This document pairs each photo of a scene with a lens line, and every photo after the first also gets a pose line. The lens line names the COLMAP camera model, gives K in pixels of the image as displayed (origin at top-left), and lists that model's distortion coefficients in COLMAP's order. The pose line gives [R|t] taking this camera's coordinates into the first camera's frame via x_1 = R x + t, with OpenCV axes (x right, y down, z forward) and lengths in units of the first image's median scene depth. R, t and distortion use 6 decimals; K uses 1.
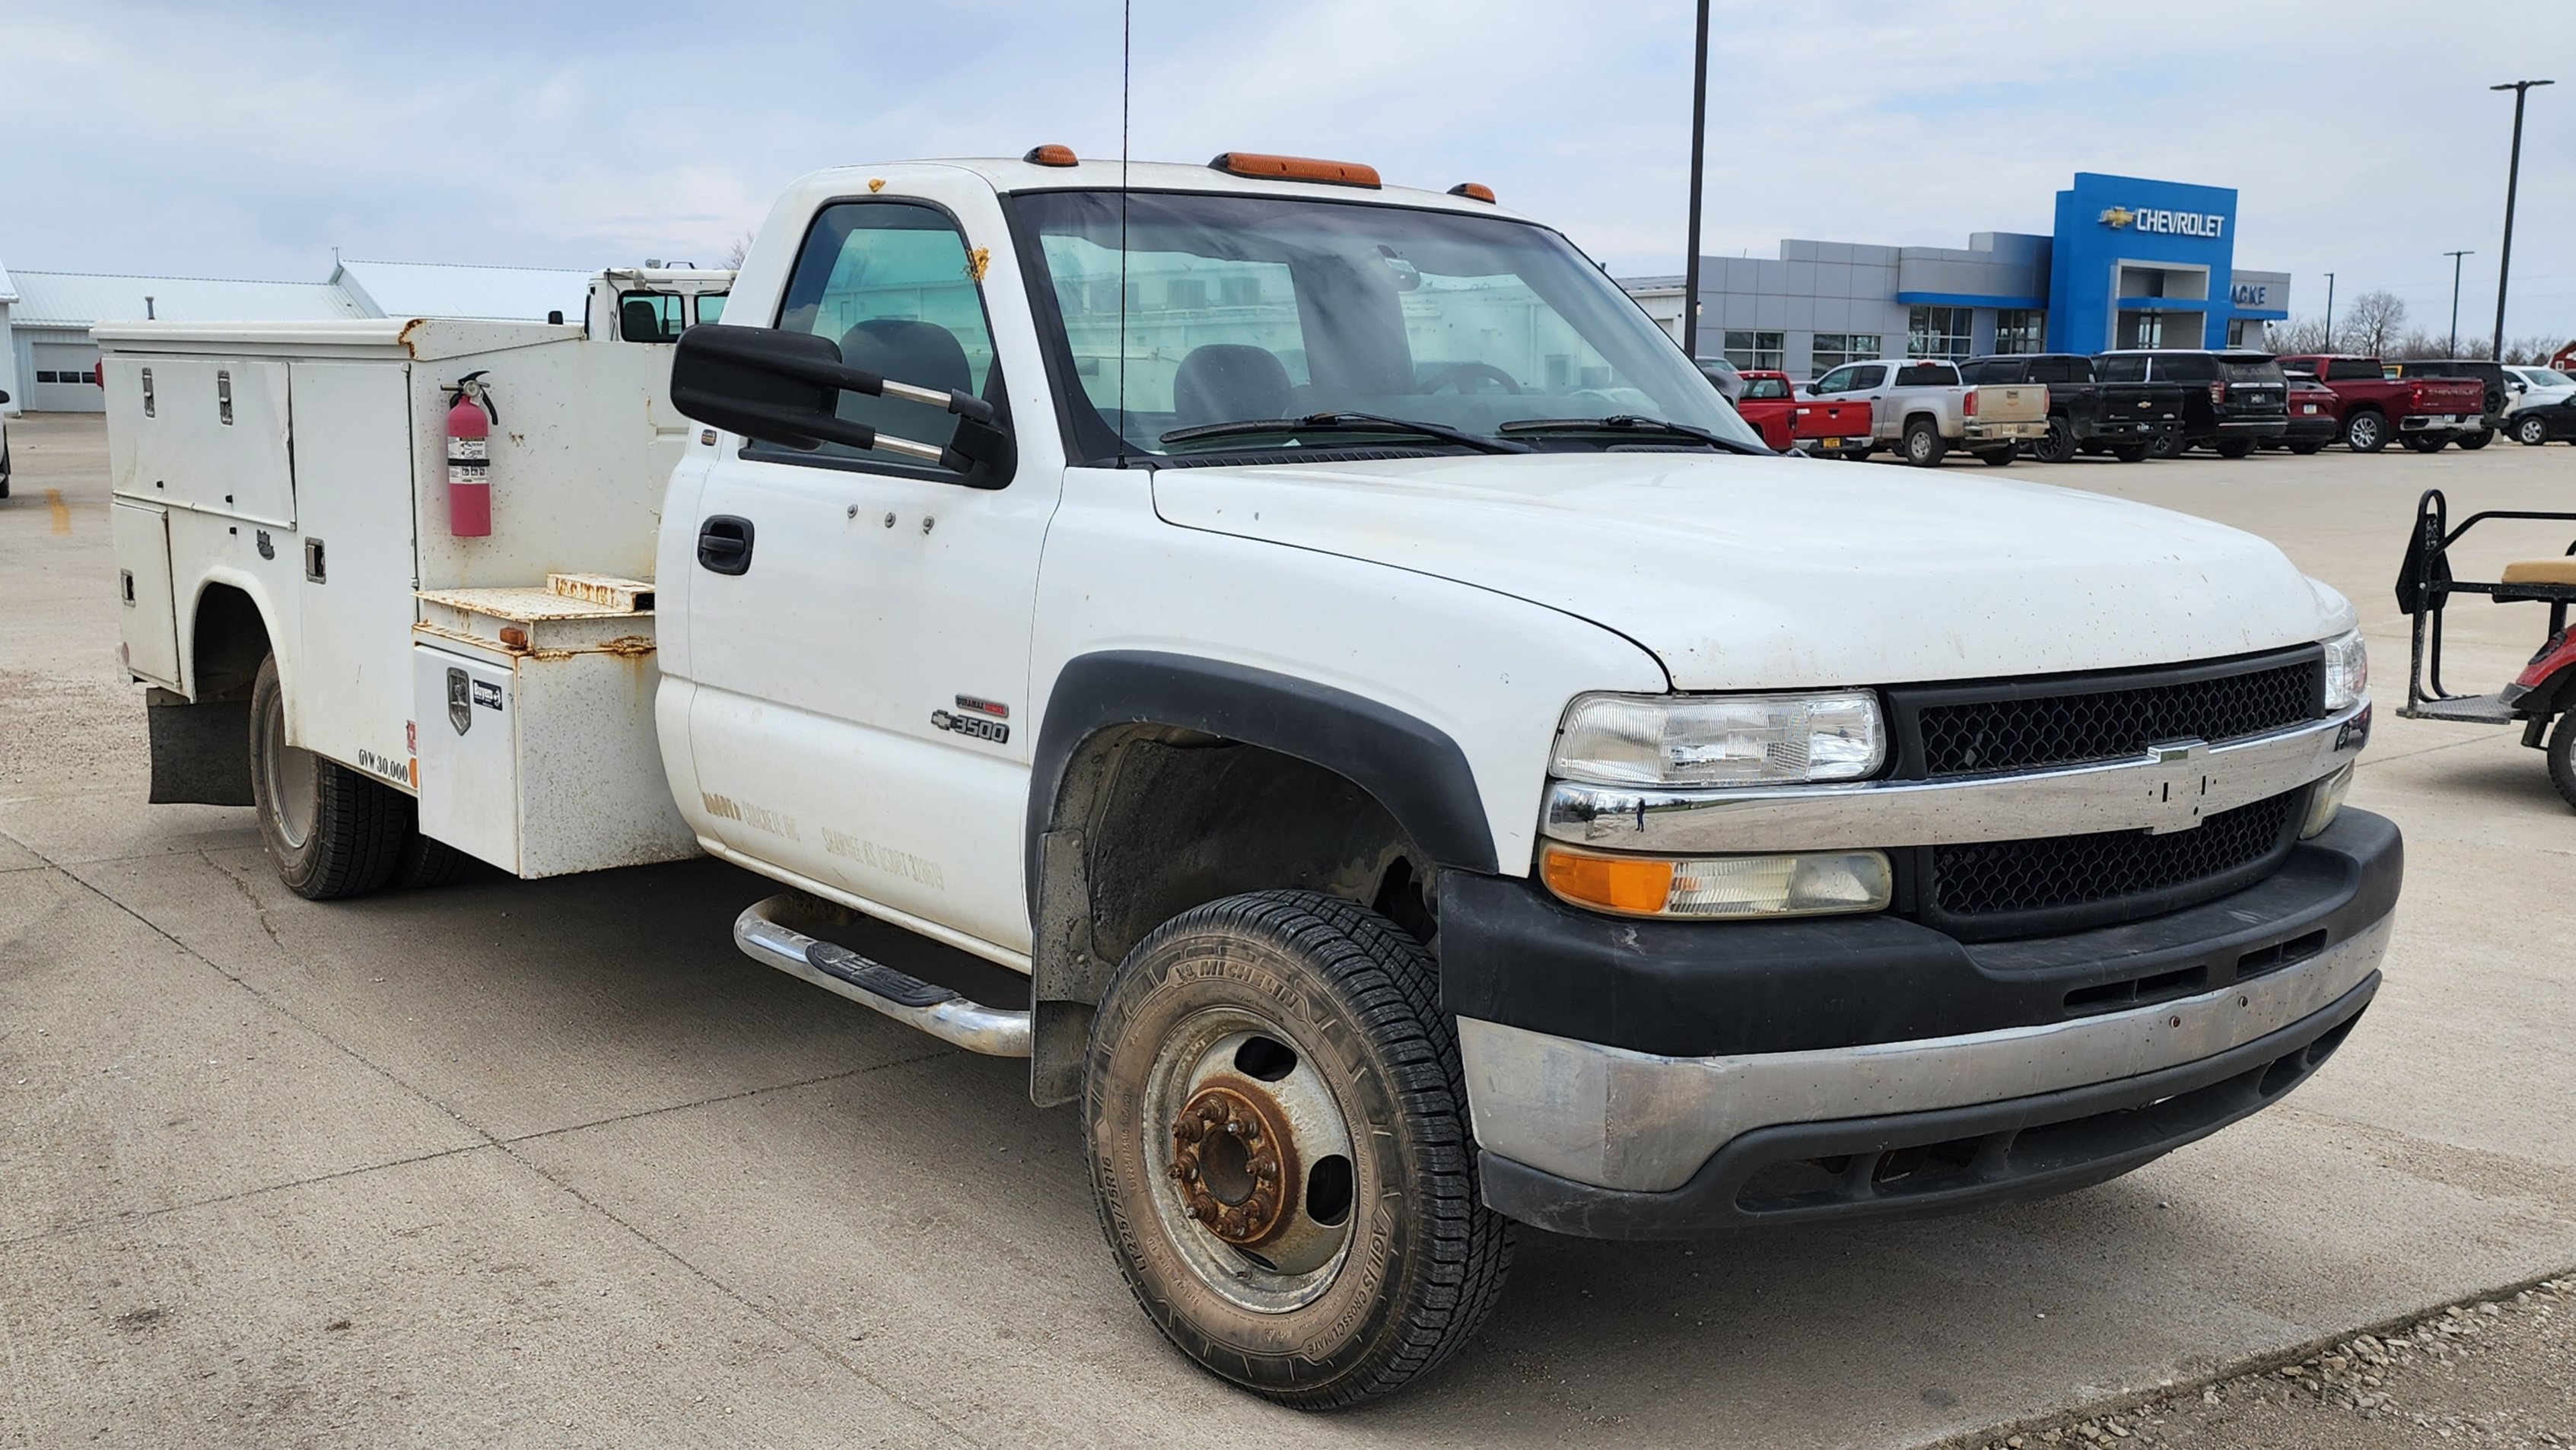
lens RADIAL K [[2408.6, 0, 1288.0], [0, 2408.6, 725.0], [0, 0, 1]] dist [0.075283, -0.022283]
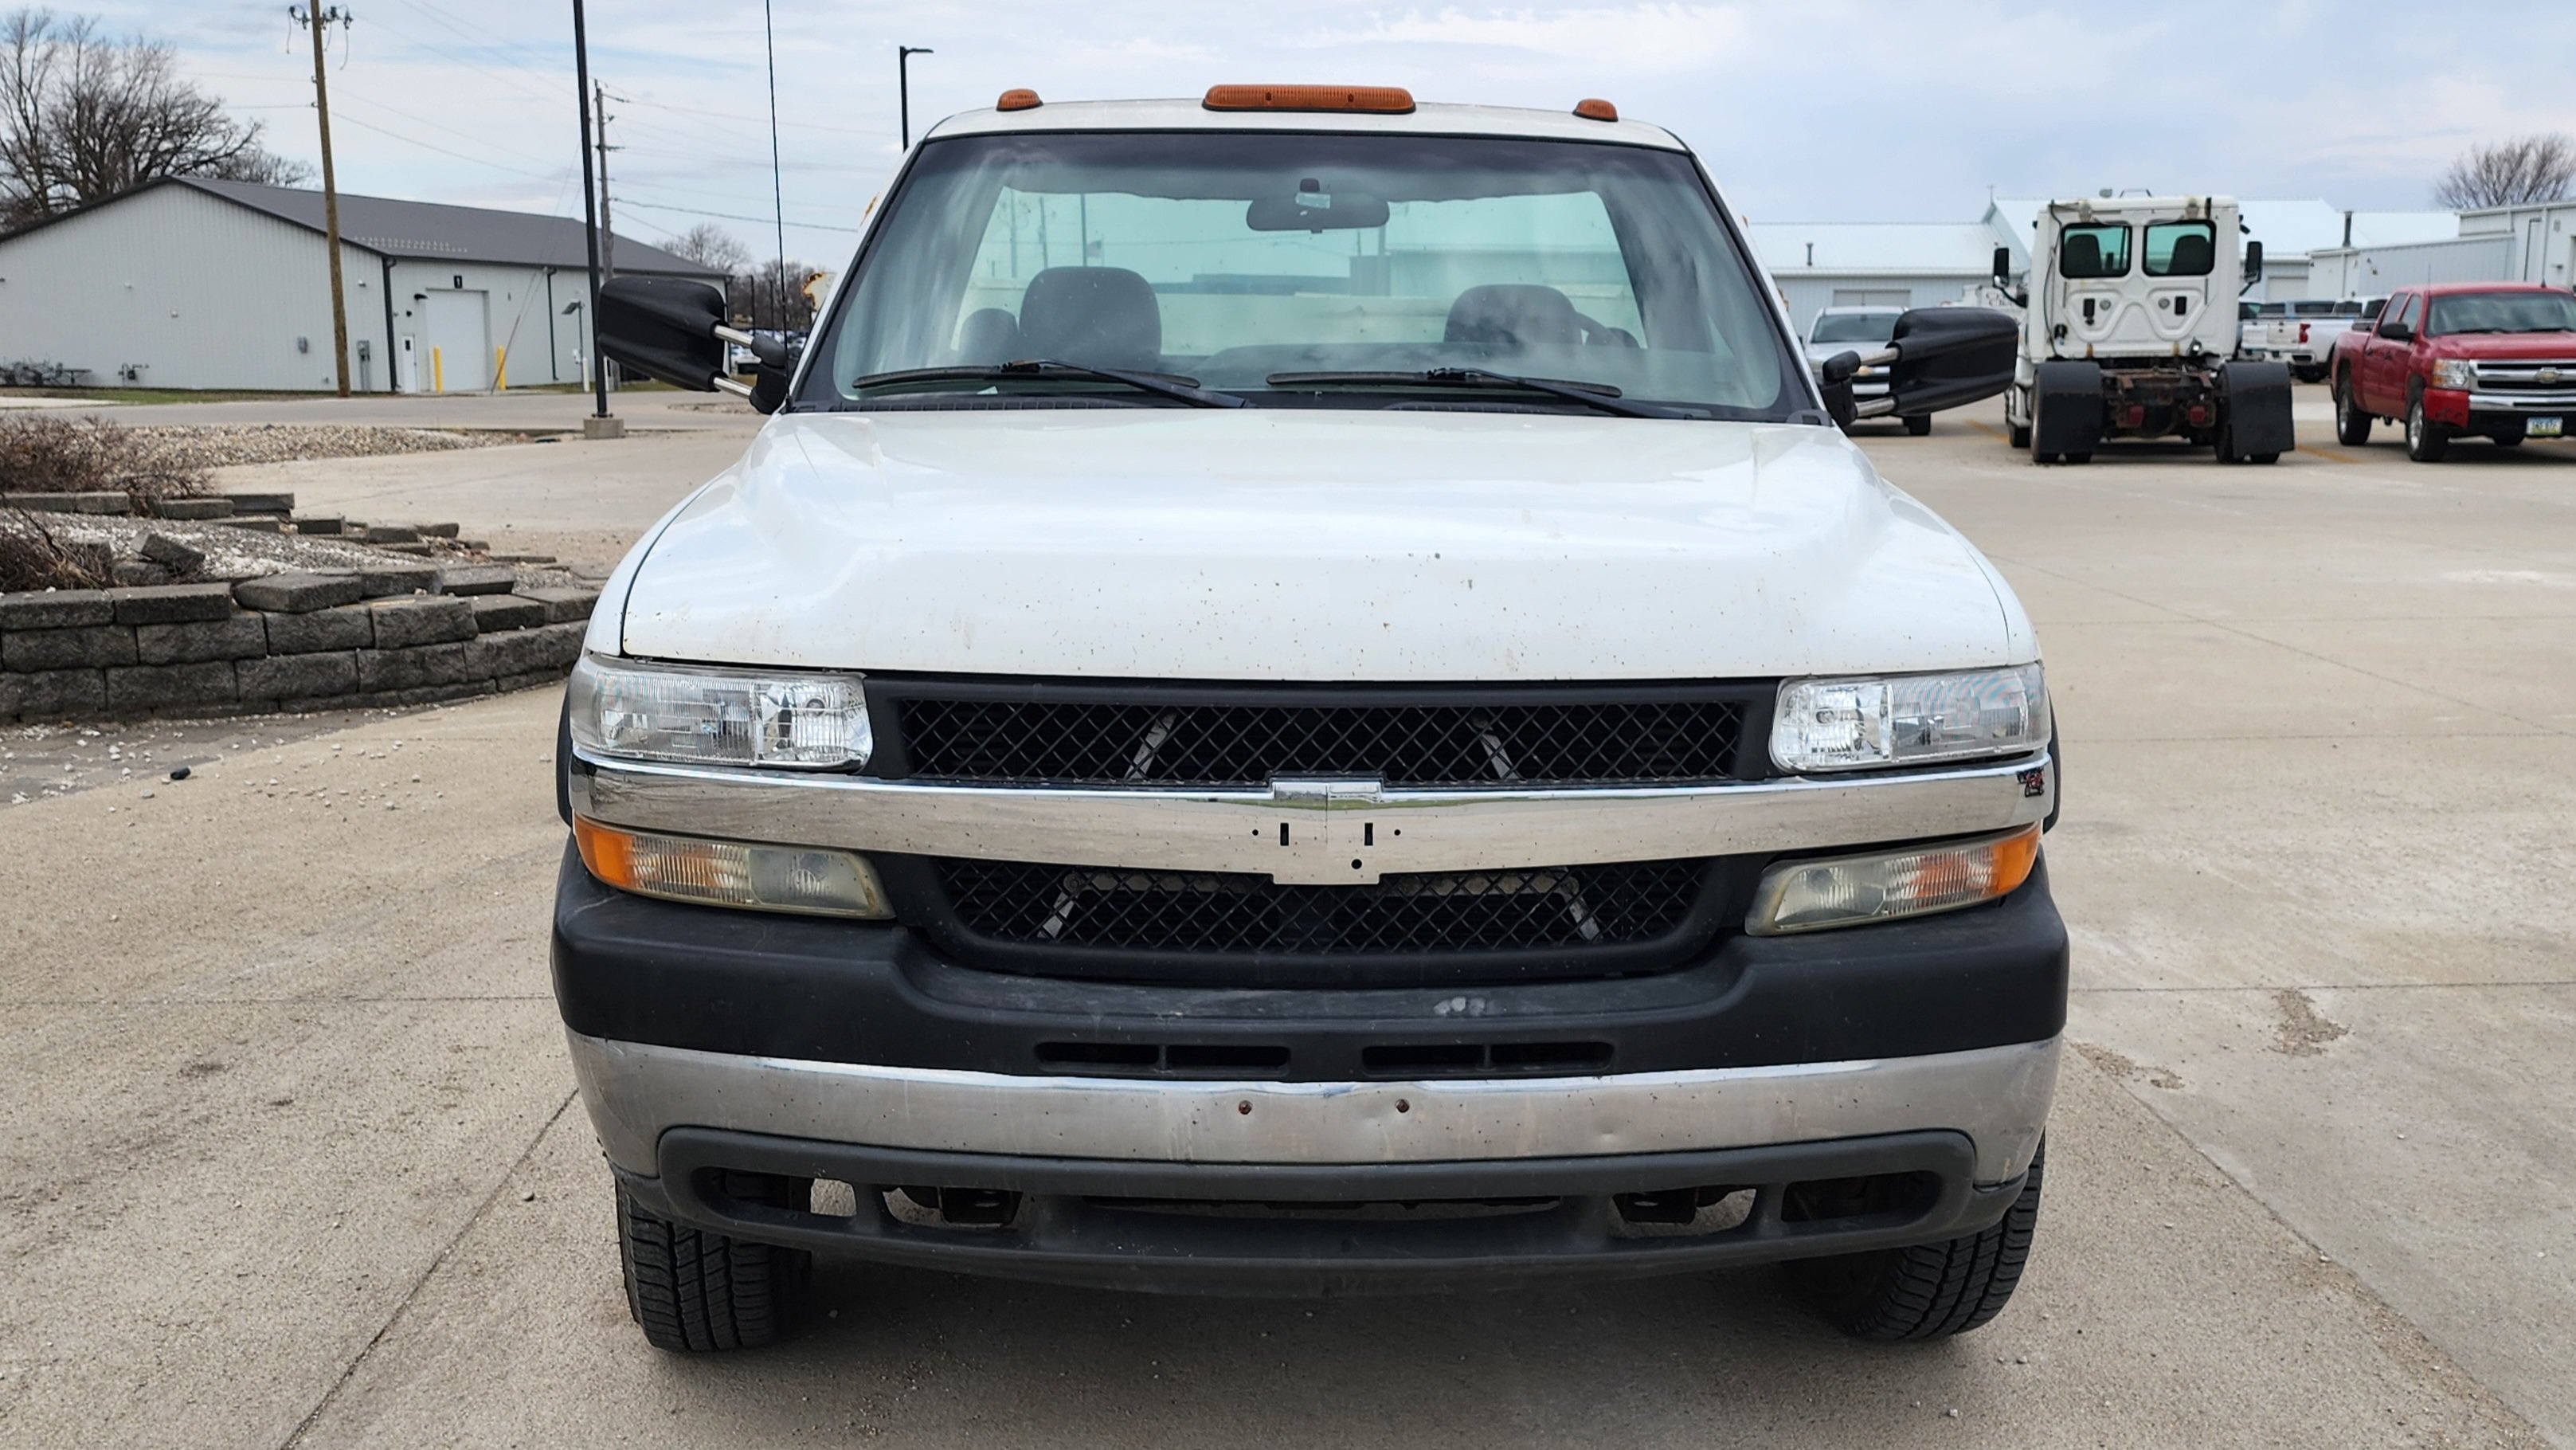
lens RADIAL K [[2540.9, 0, 1353.7], [0, 2540.9, 751.5], [0, 0, 1]] dist [0.056607, -0.002771]
pose [[0.800827, 0.099054, -0.590647, 0.647622], [-0.083191, 0.995065, 0.054082, -0.035758], [0.593089, 0.005826, 0.805116, 0.233533]]
